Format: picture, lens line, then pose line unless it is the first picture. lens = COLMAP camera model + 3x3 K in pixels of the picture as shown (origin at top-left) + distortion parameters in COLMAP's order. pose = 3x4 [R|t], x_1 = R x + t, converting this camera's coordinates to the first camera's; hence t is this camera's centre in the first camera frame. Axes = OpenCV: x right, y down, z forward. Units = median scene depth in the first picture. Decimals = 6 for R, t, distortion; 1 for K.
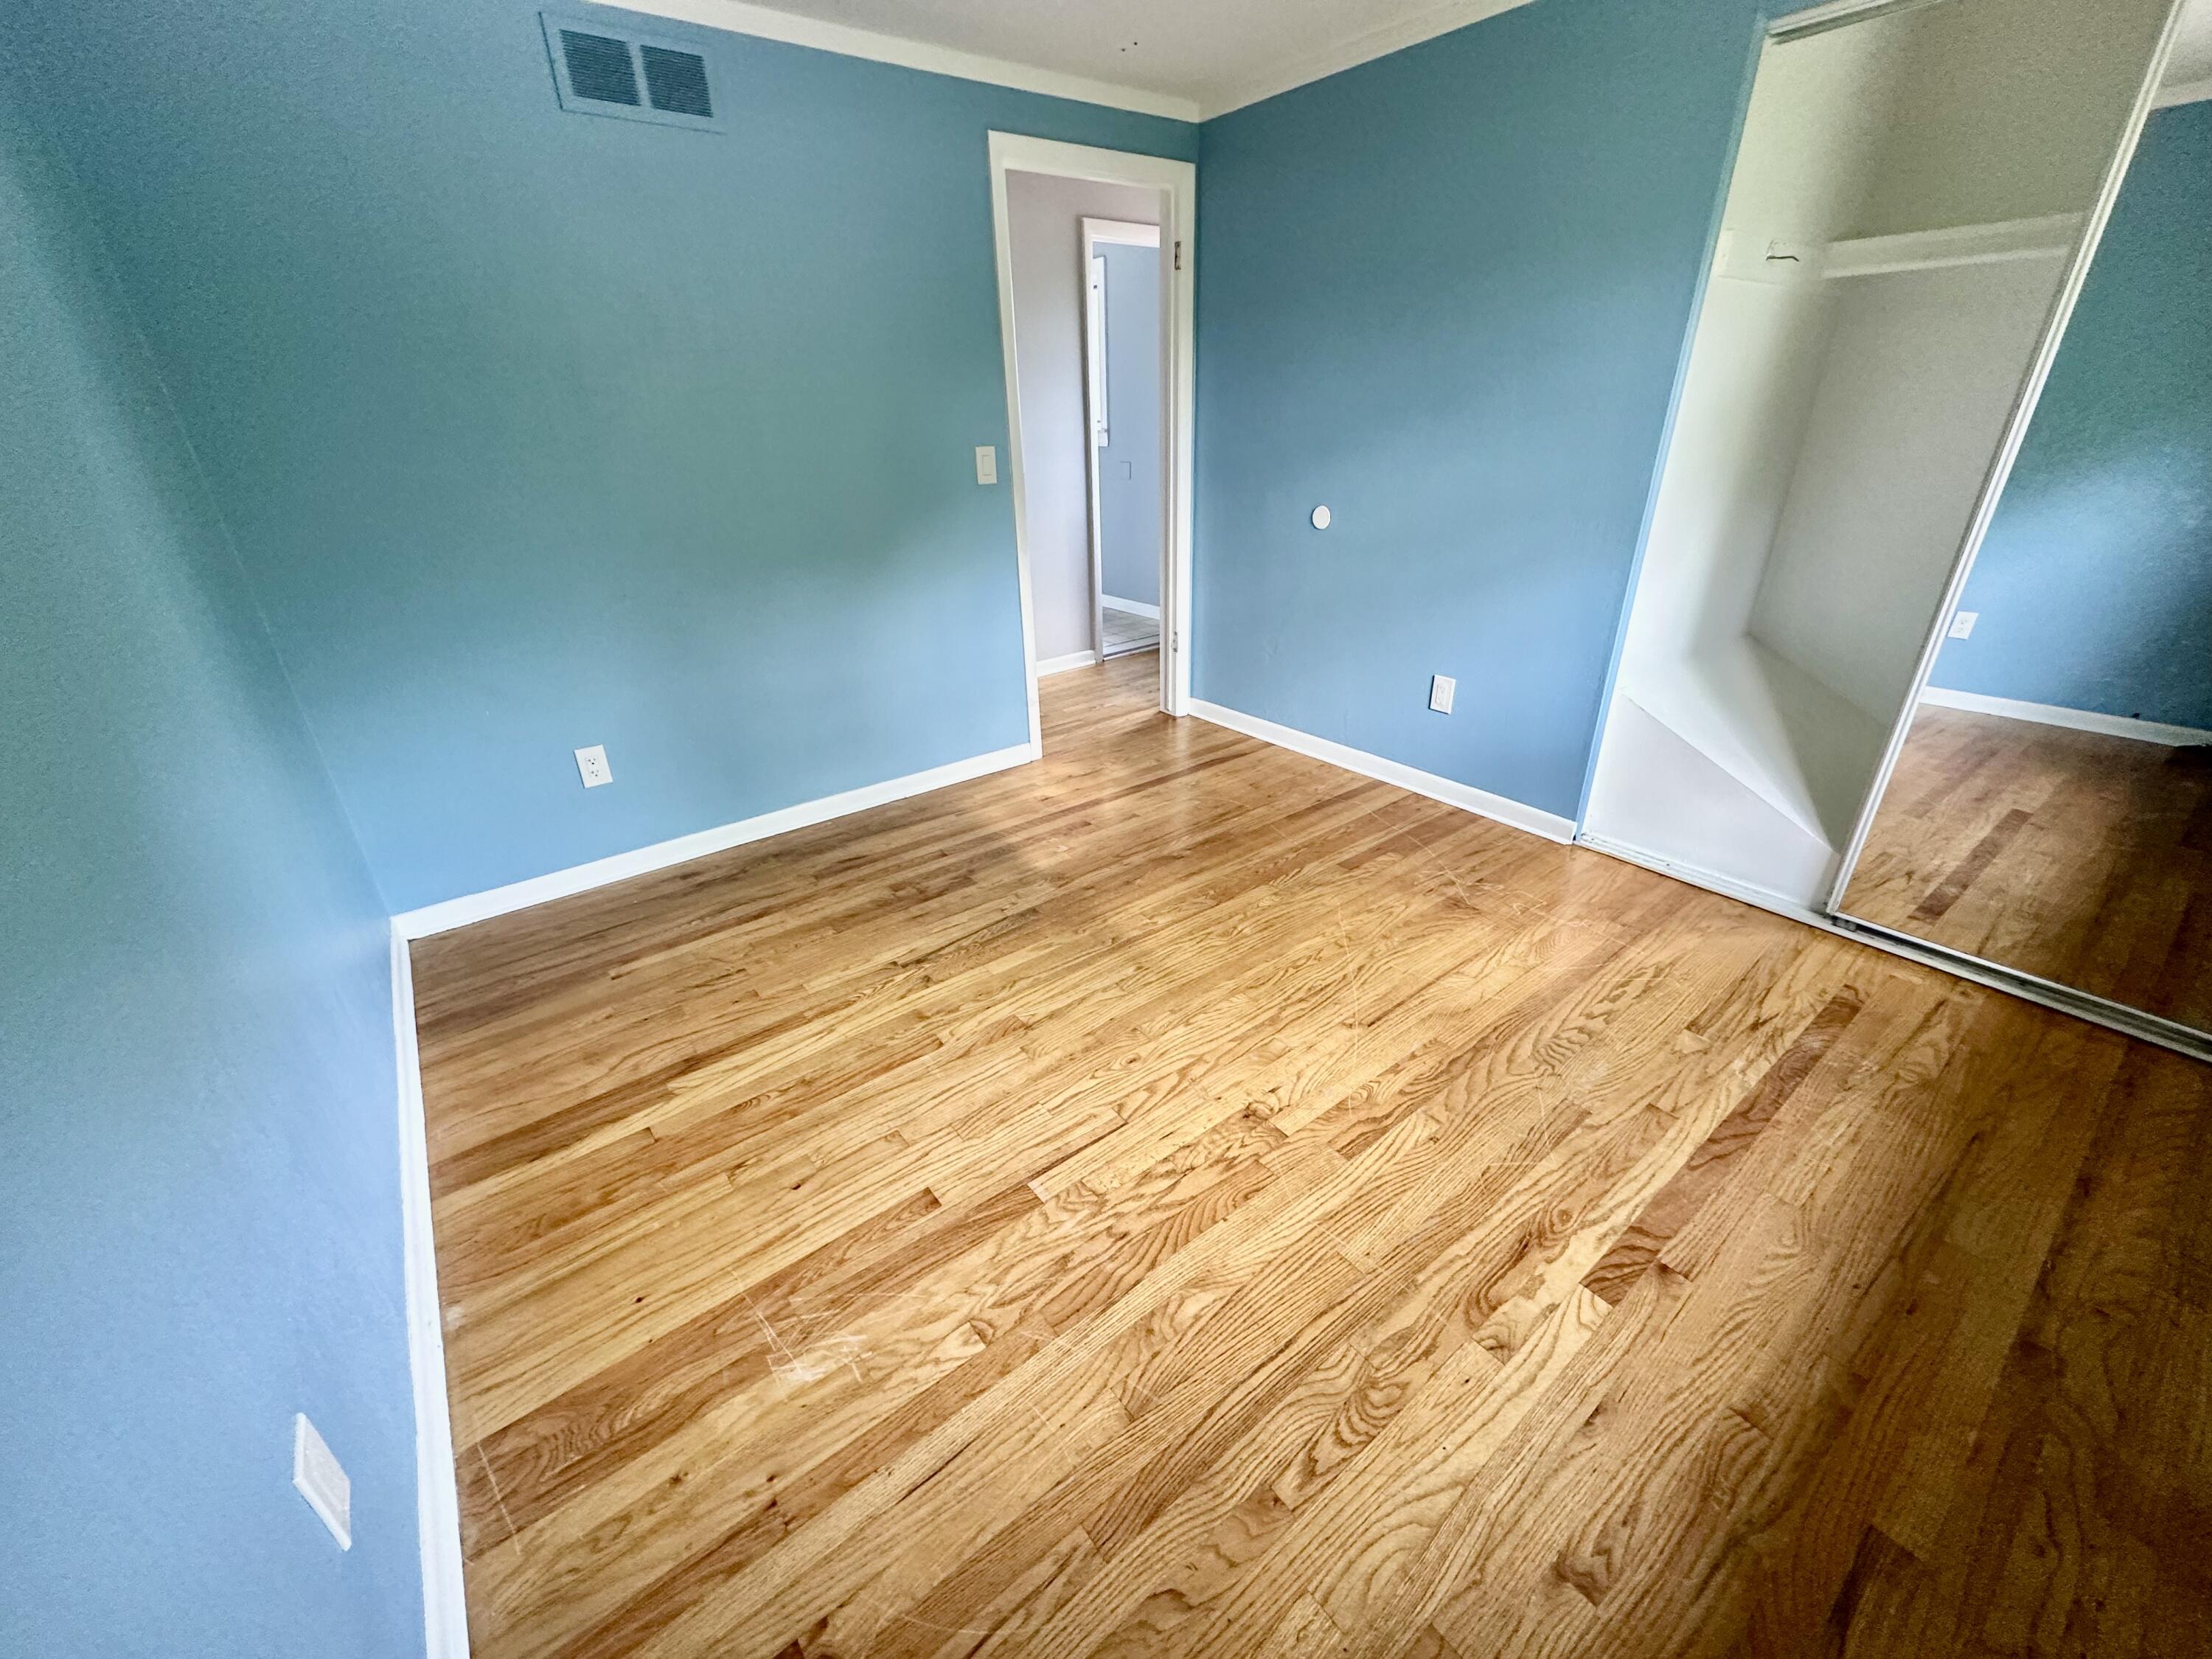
lens RADIAL K [[880.2, 0, 1107.3], [0, 880.2, 830.5], [0, 0, 1]] dist [-0.003102, 0.000562]
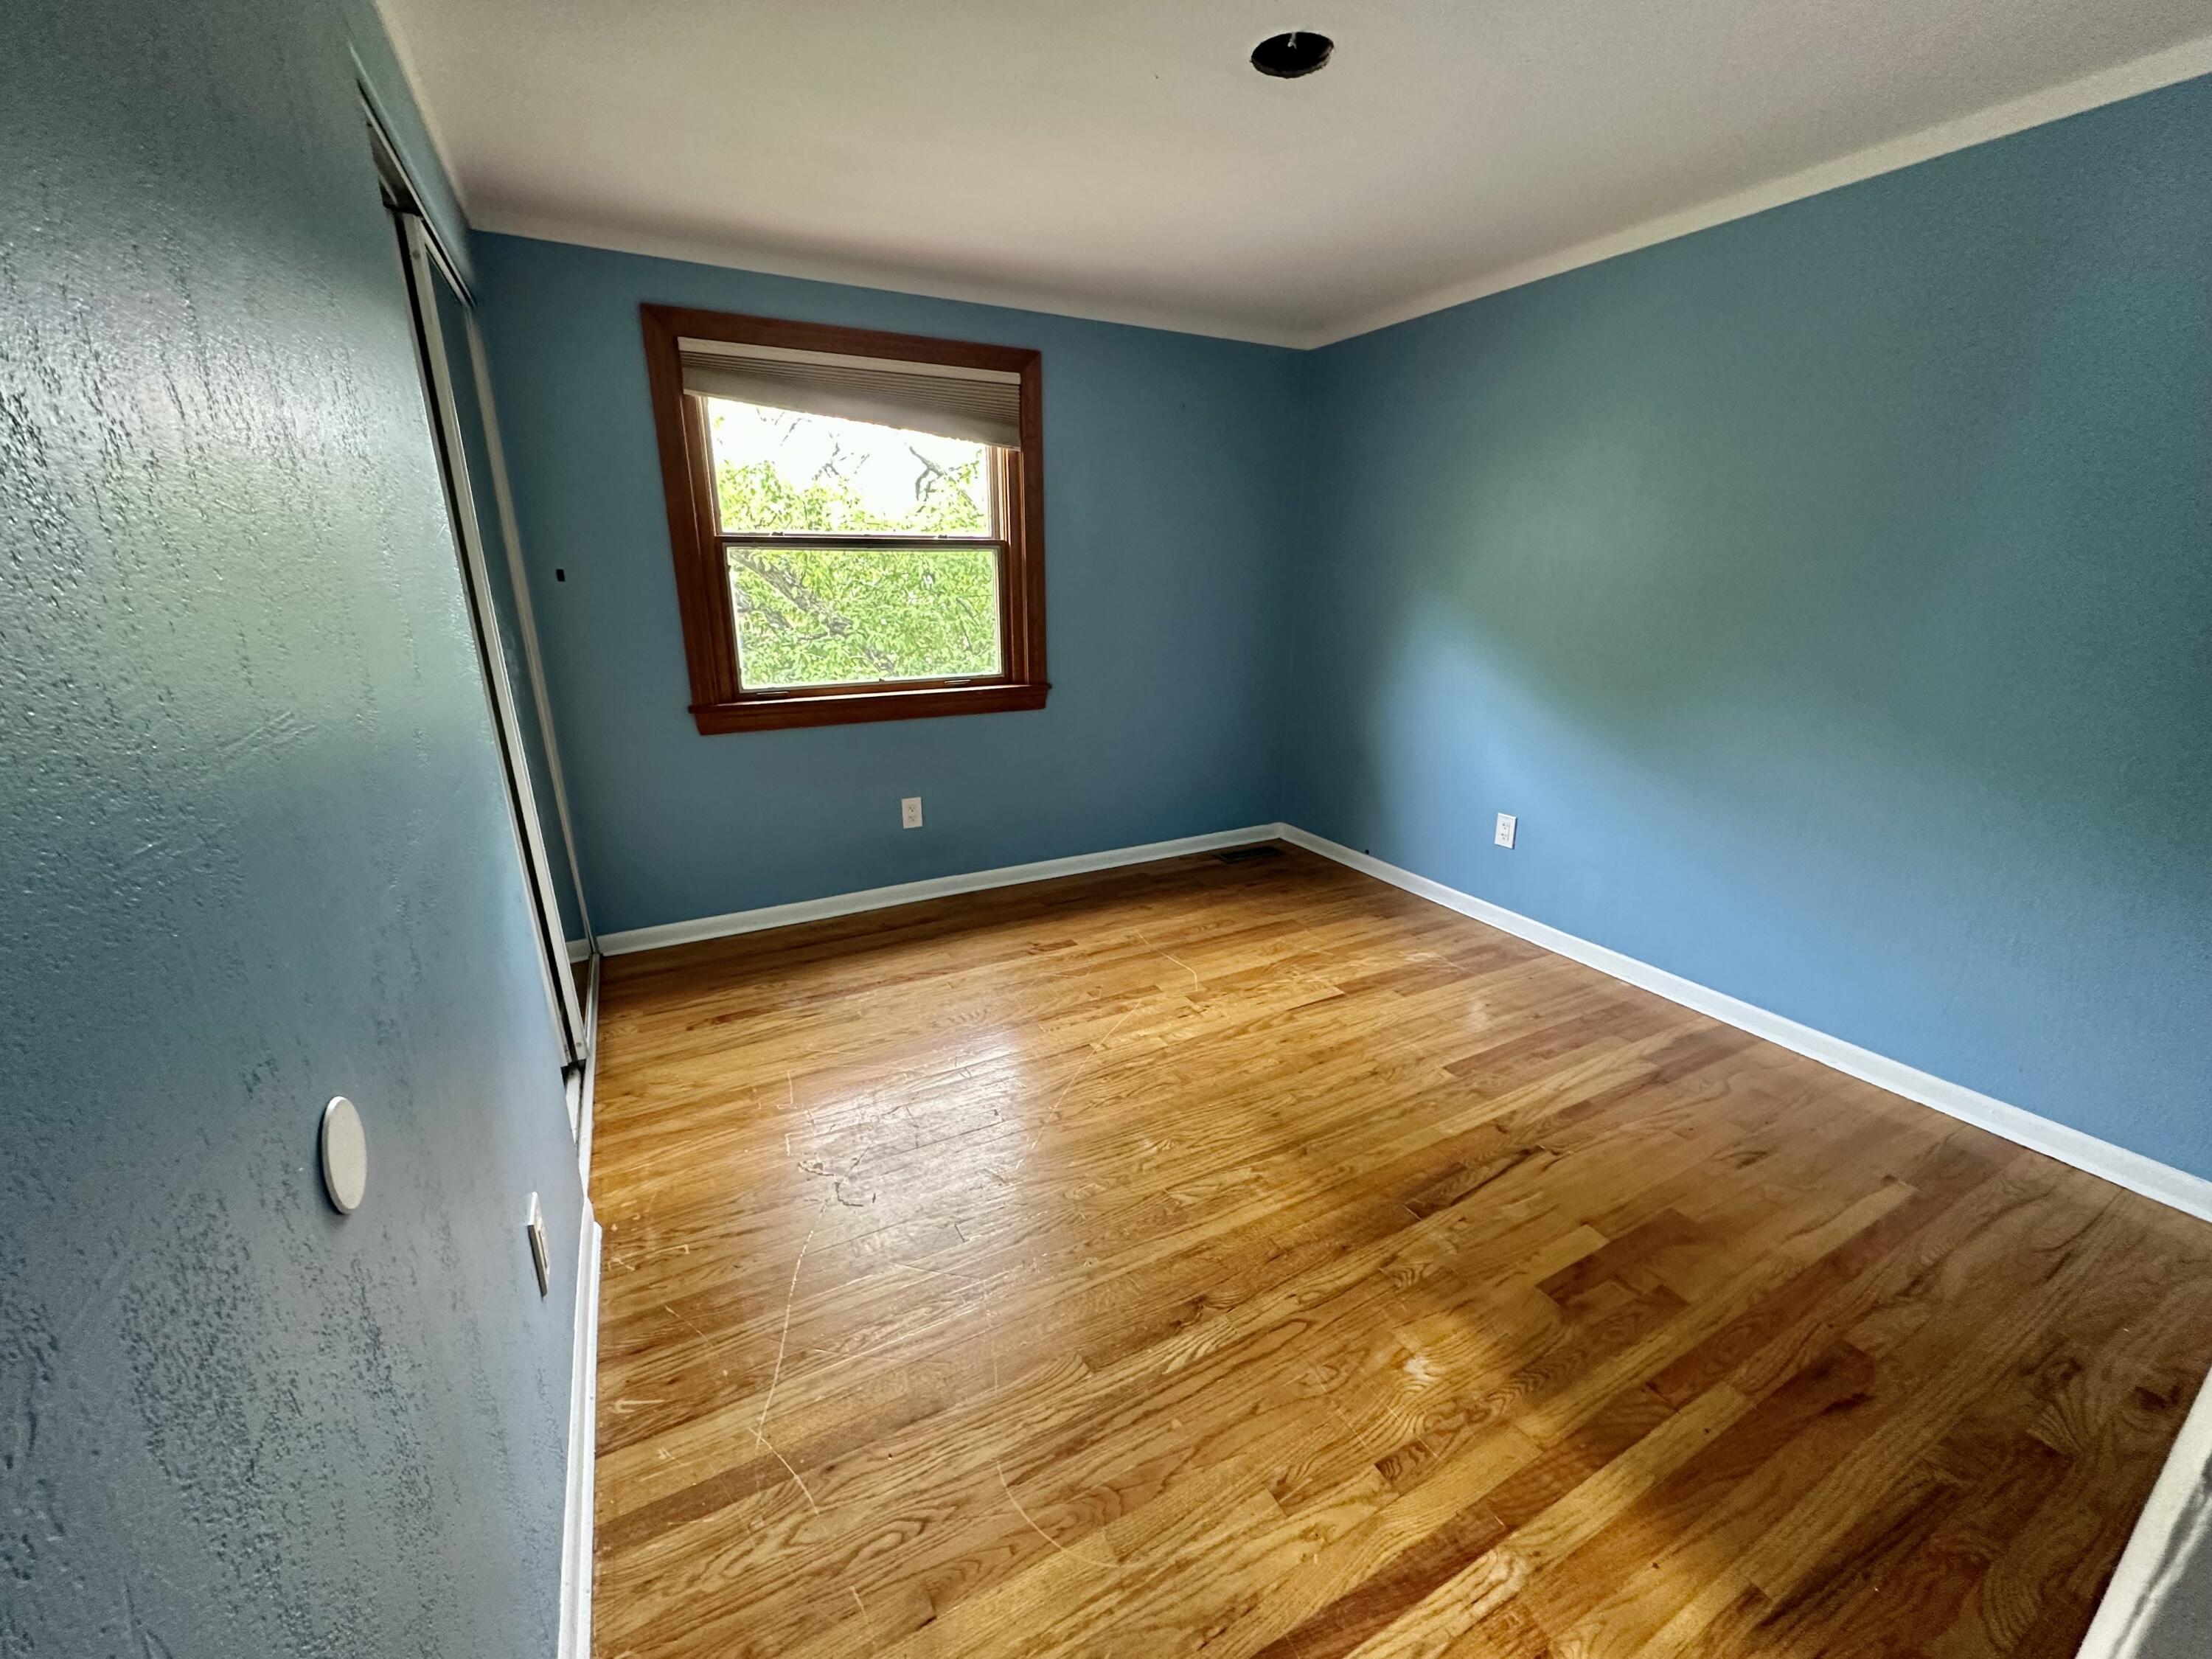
lens RADIAL K [[880.2, 0, 1106.5], [0, 880.2, 832.3], [0, 0, 1]] dist [-0.003102, 0.000562]
pose [[-0.986324, -0.022035, 0.163339, 0.076116], [0.094408, 0.736805, 0.669481, -0.822097], [-0.135101, 0.675746, -0.724648, 1.682233]]
